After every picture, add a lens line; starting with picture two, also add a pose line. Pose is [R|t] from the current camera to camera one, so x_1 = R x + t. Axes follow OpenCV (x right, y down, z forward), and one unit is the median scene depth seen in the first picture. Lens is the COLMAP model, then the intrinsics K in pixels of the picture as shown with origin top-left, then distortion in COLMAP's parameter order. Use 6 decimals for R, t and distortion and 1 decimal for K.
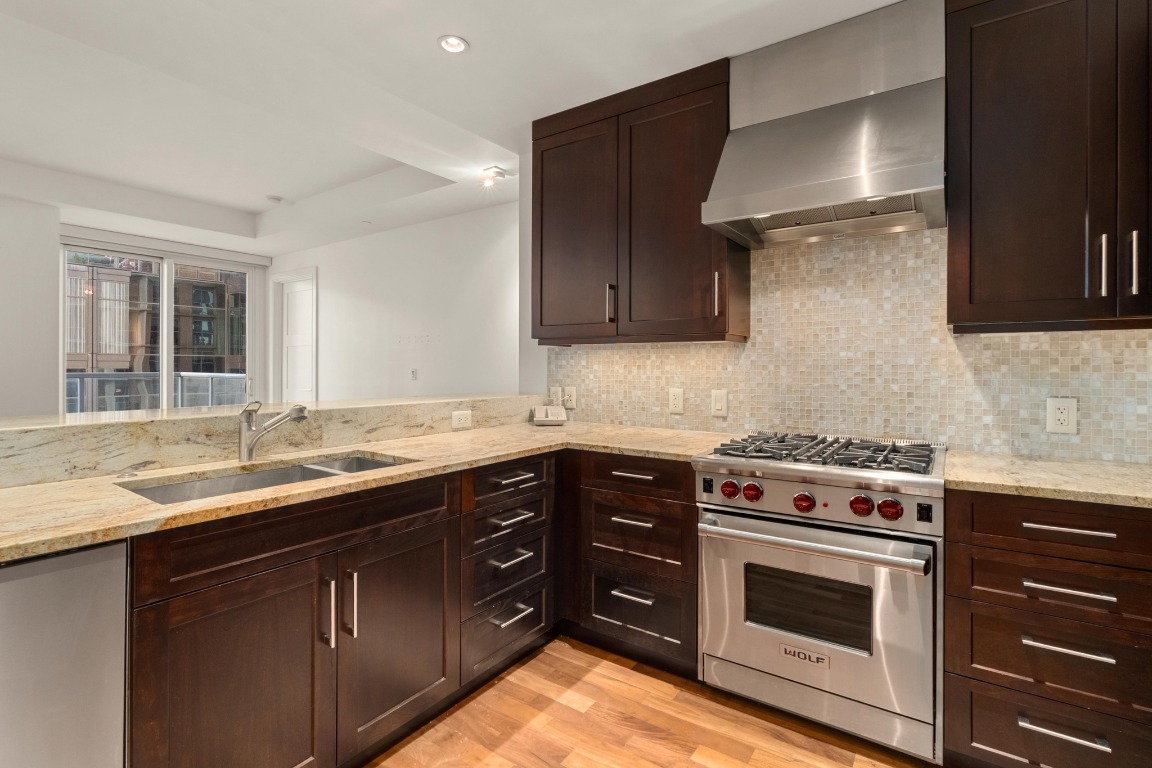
lens RADIAL K [[558.8, 0, 573.3], [0, 558.8, 371.8], [0, 0, 1]] dist [-0.008600, 0.005744]
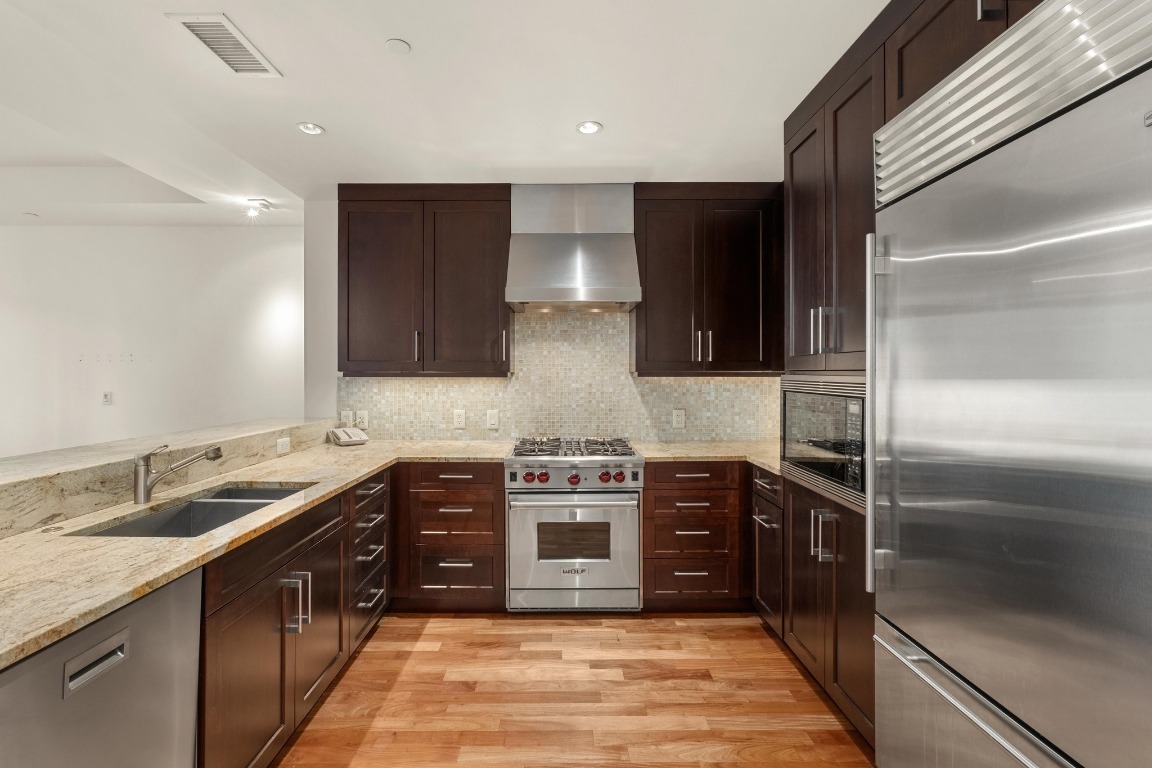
lens RADIAL K [[536.0, 0, 576.7], [0, 536.0, 379.1], [0, 0, 1]] dist [0.001924, 0.001949]
pose [[0.809487, -0.008011, 0.587083, -0.457923], [0.005357, 0.999966, 0.006258, -0.066847], [-0.587114, -0.001921, 0.809502, -0.267589]]
